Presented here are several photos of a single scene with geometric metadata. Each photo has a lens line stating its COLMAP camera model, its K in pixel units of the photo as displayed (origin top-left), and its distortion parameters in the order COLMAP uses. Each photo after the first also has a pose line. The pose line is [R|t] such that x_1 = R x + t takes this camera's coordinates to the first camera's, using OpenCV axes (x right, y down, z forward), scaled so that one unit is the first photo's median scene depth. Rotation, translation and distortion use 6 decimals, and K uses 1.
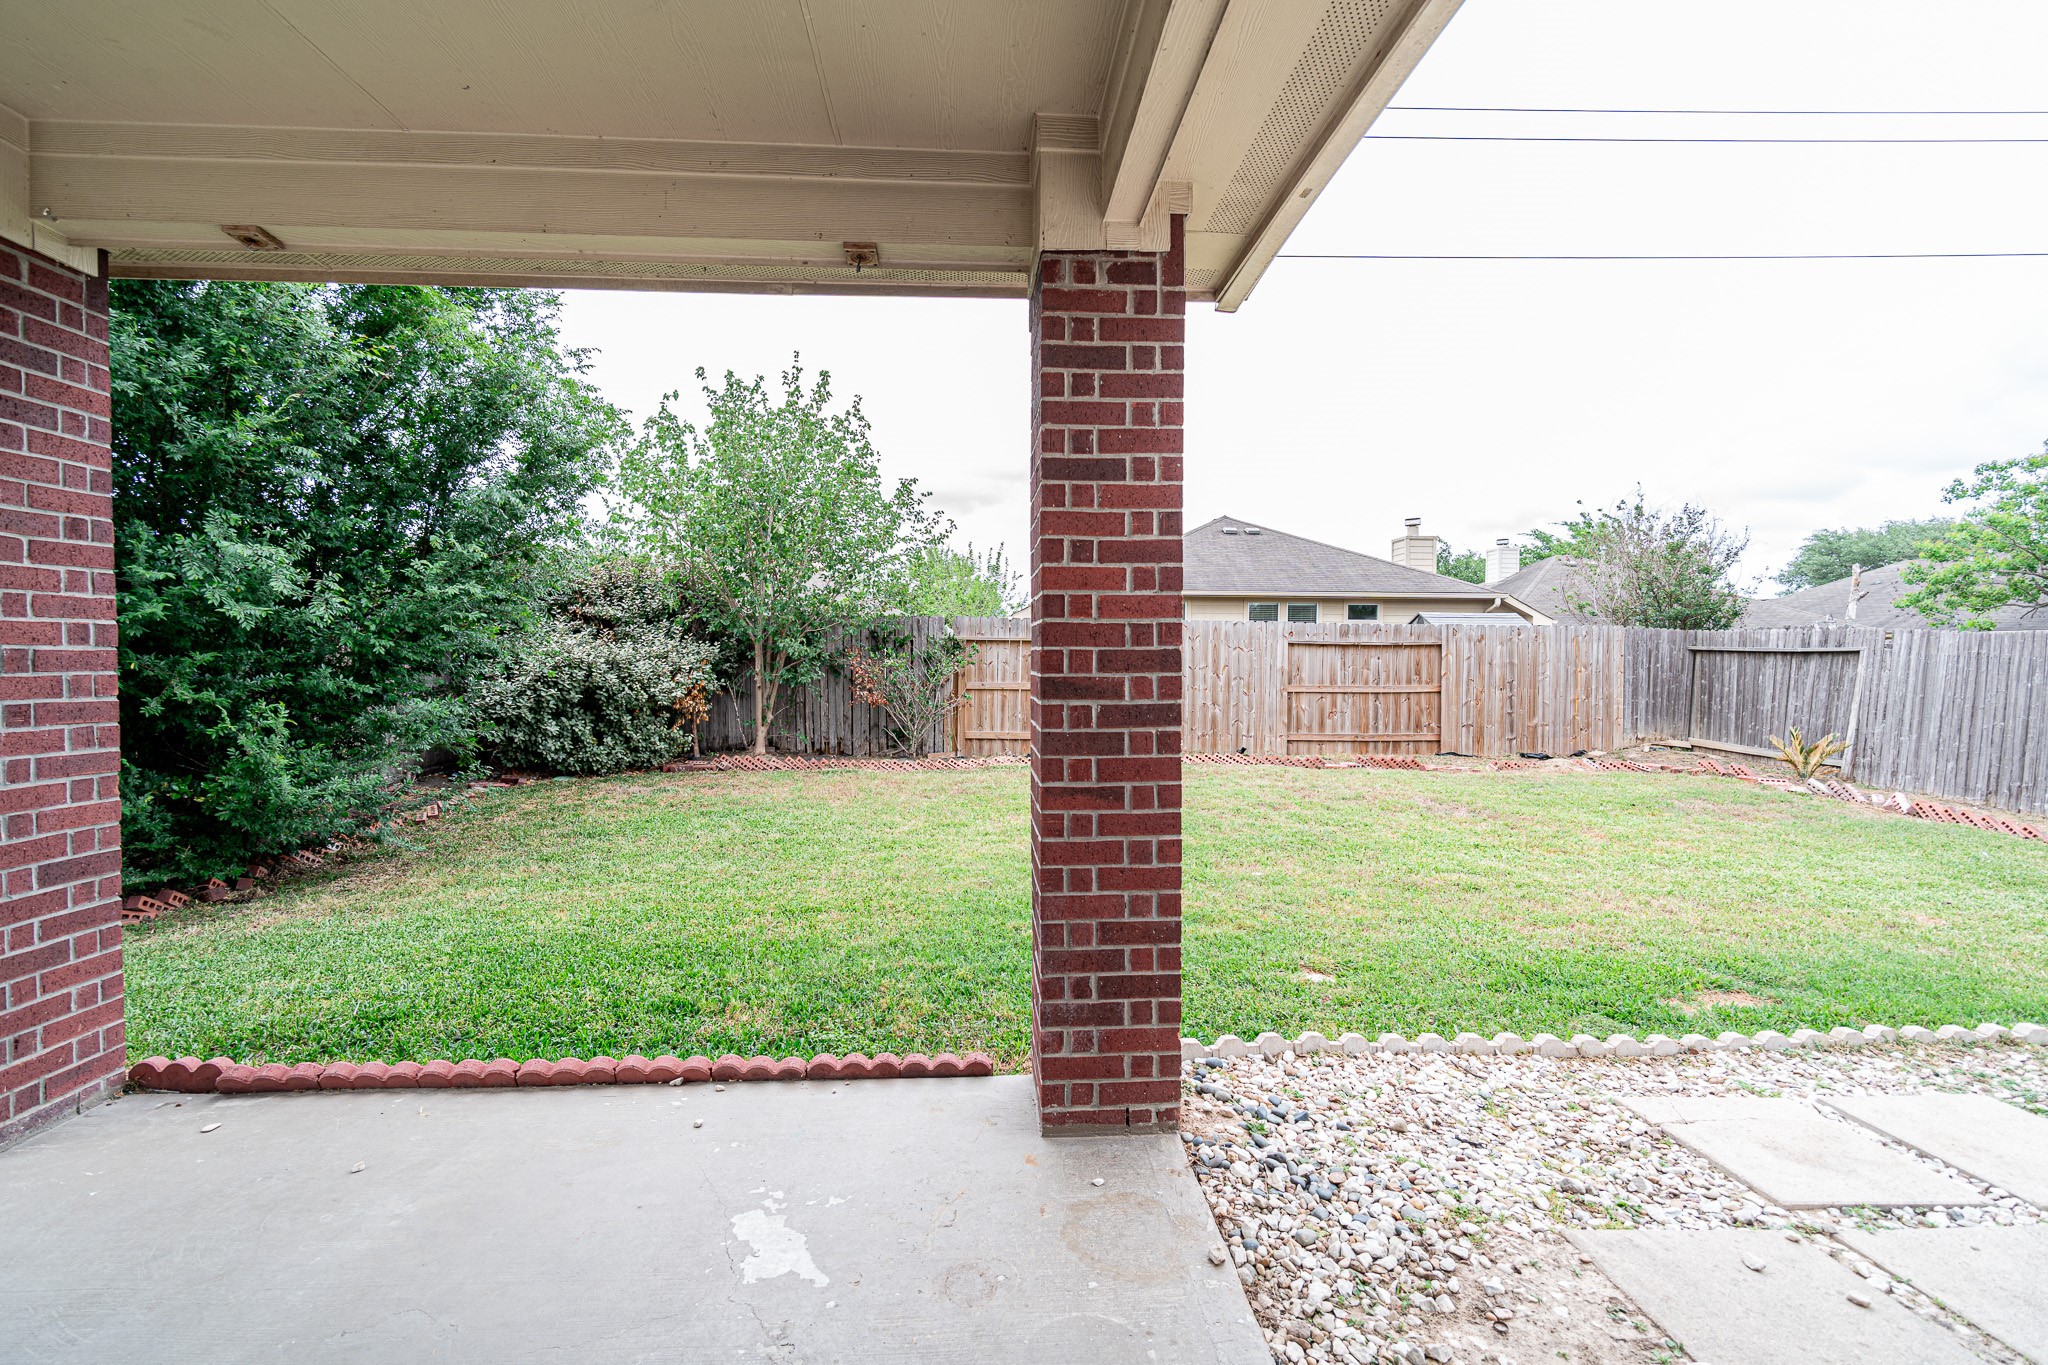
lens RADIAL K [[852.7, 0, 1024.0], [0, 852.7, 682.5], [0, 0, 1]] dist [-0.000979, -0.000245]
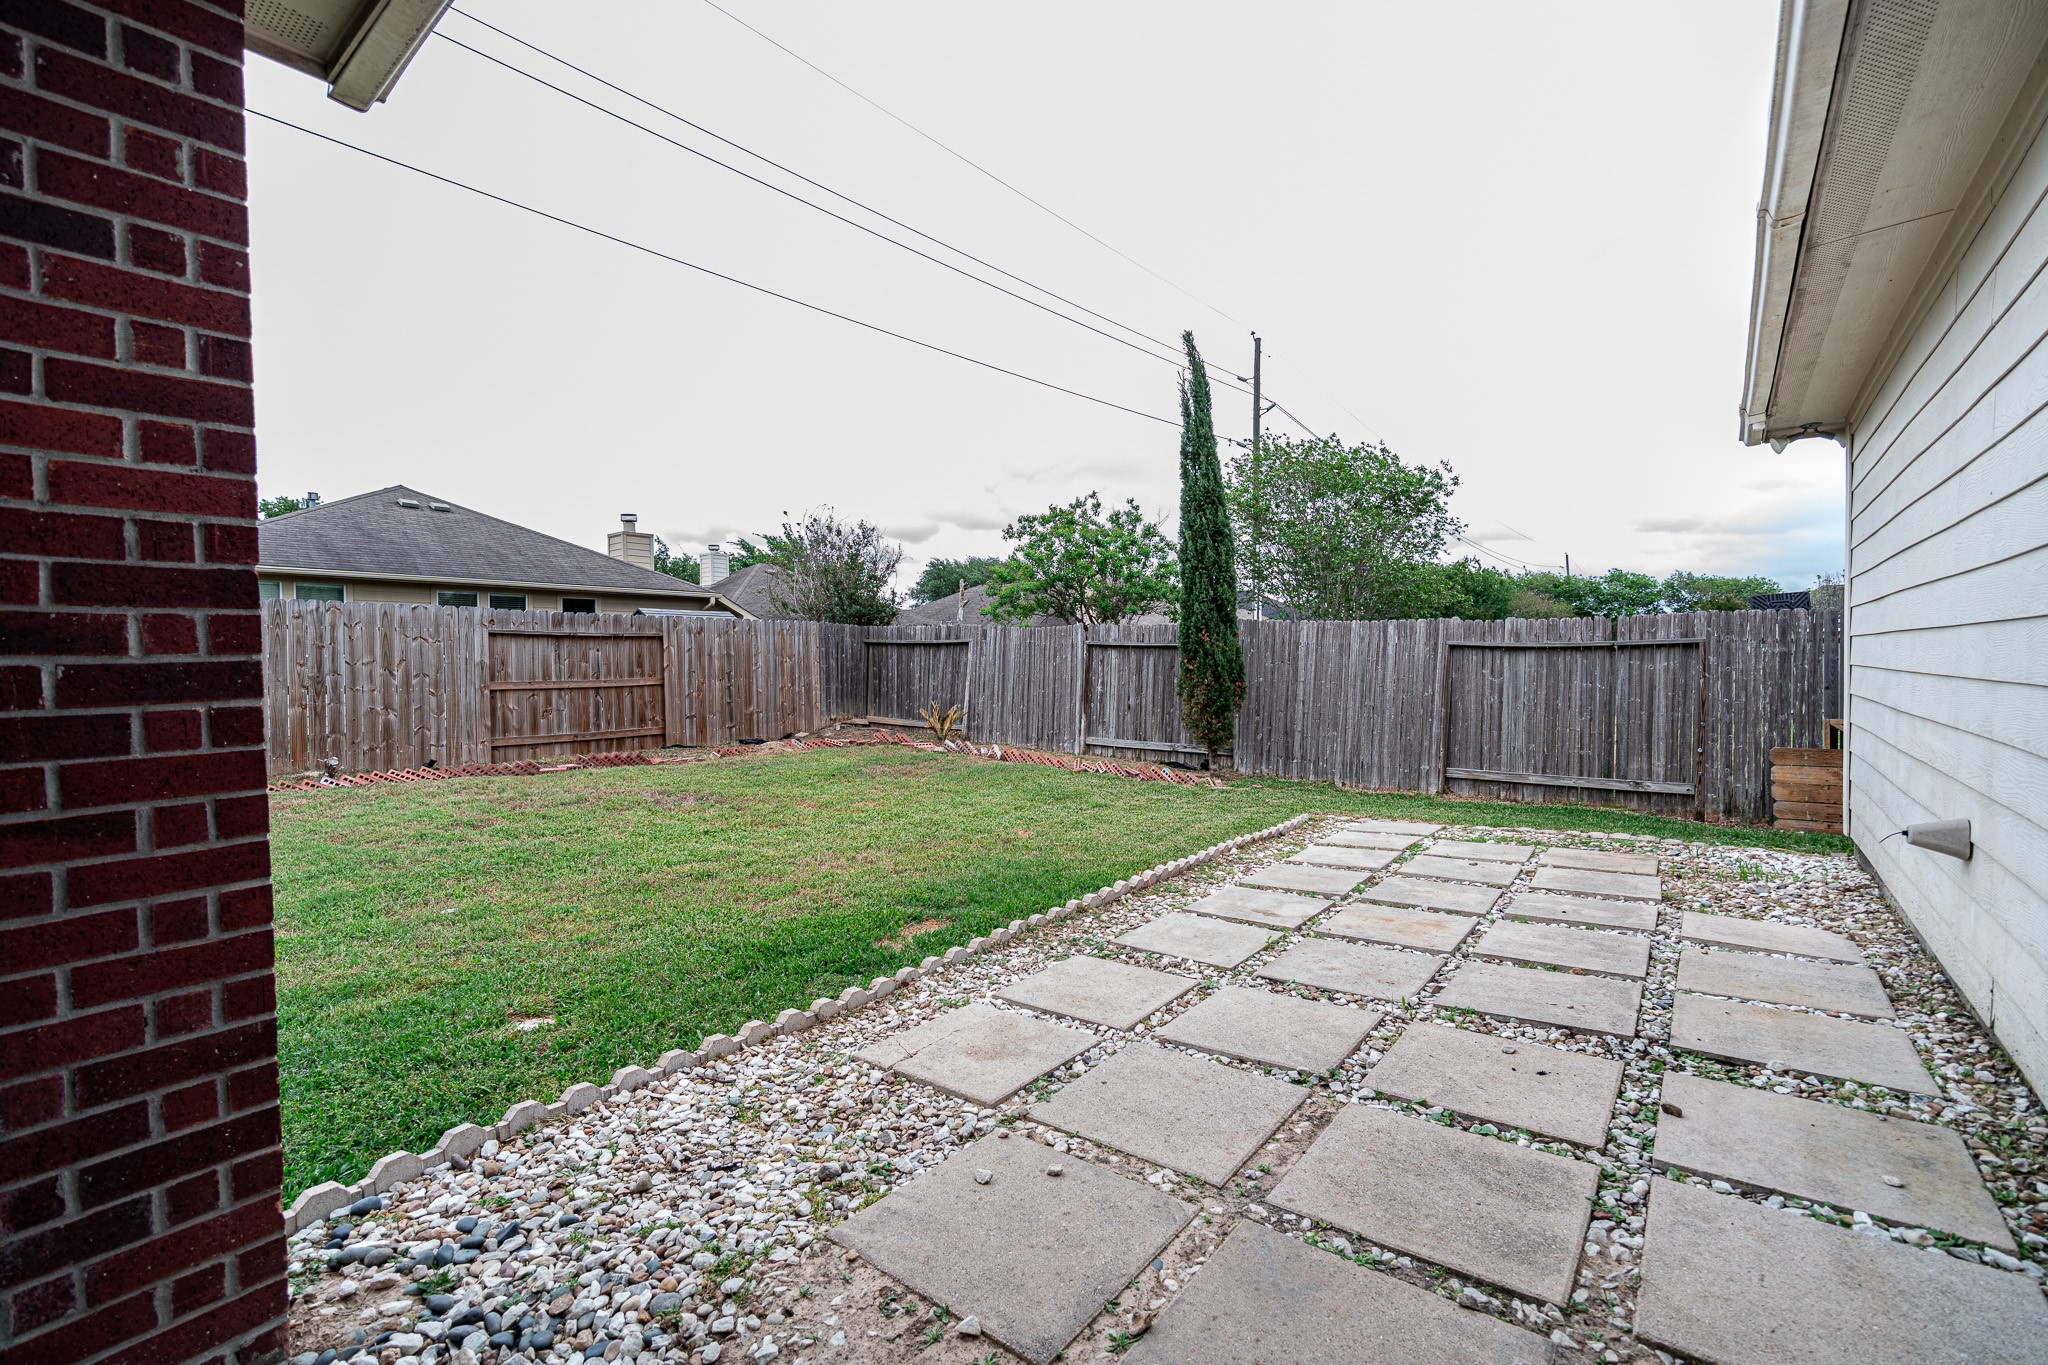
lens RADIAL K [[872.0, 0, 1018.3], [0, 872.0, 684.8], [0, 0, 1]] dist [-0.000783, -0.000599]
pose [[0.665426, -0.031576, 0.745795, 0.065152], [0.028569, 0.999450, 0.016825, 0.037750], [-0.745917, 0.010110, 0.665963, 0.152133]]
